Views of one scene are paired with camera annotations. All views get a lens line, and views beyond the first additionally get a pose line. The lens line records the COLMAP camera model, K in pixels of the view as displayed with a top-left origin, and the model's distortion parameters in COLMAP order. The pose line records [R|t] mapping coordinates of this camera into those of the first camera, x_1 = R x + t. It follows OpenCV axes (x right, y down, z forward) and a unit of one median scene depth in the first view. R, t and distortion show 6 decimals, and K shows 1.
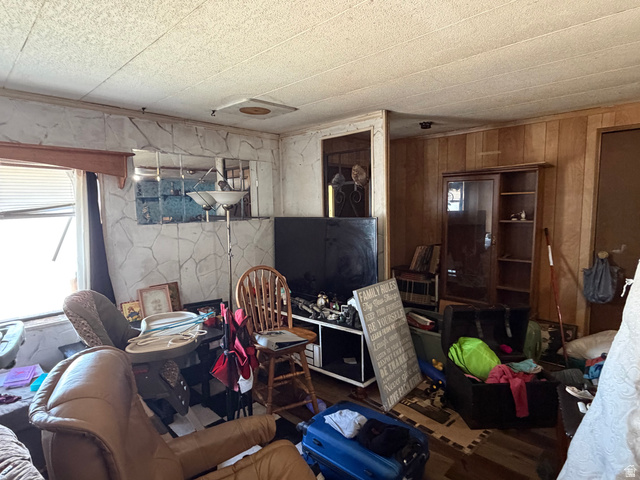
lens RADIAL K [[357.1, 0, 320.0], [0, 357.1, 240.0], [0, 0, 1]] dist [-0.002085, -0.000482]
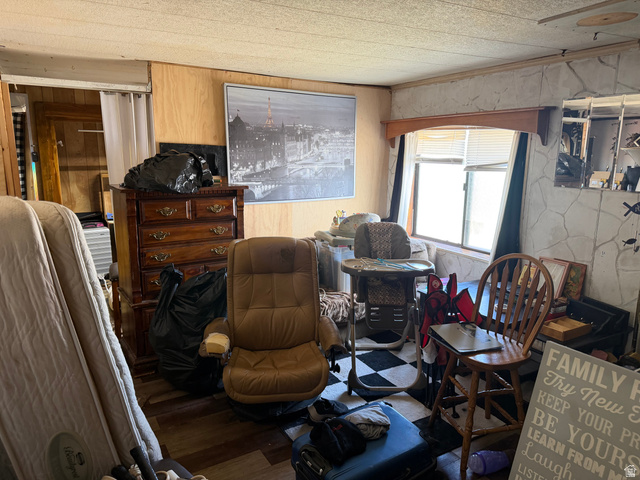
lens RADIAL K [[447.7, 0, 315.7], [0, 447.7, 244.2], [0, 0, 1]] dist [0.064861, -0.084671]
pose [[-0.276165, 0.205302, -0.938927, 0.533659], [-0.093504, 0.966546, 0.238843, -0.084384], [0.956551, 0.153754, -0.247730, 0.528695]]
